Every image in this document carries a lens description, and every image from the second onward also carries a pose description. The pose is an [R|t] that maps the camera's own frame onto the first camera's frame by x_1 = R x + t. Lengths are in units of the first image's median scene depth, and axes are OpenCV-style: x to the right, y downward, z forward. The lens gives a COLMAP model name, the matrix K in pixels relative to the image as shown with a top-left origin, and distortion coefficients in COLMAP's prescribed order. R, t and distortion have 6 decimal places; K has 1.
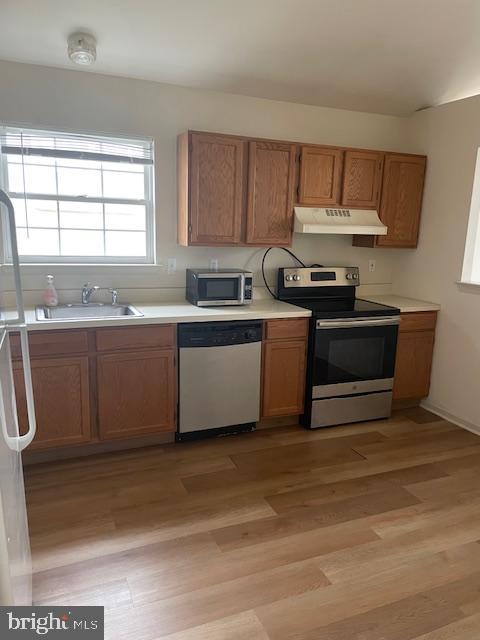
lens RADIAL K [[488.4, 0, 241.9], [0, 488.4, 325.0], [0, 0, 1]] dist [0.066699, -0.100564]
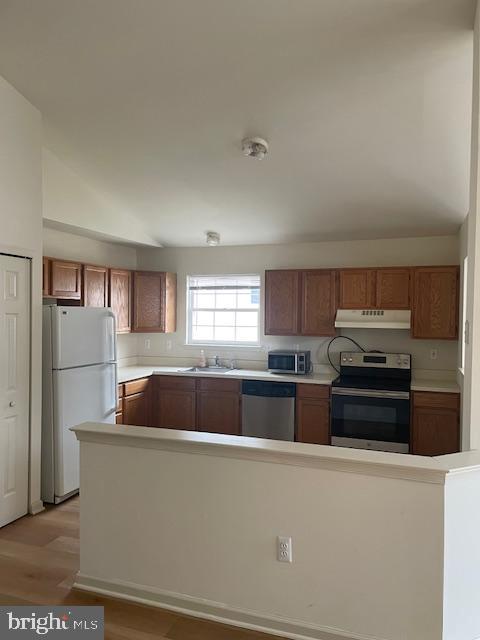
lens RADIAL K [[488.4, 0, 244.7], [0, 488.4, 319.7], [0, 0, 1]] dist [0.066699, -0.100564]
pose [[0.727661, -0.016654, -0.685734, 0.929384], [-0.125413, 0.979624, -0.156873, 0.052130], [0.674374, 0.200151, 0.710745, -0.219854]]
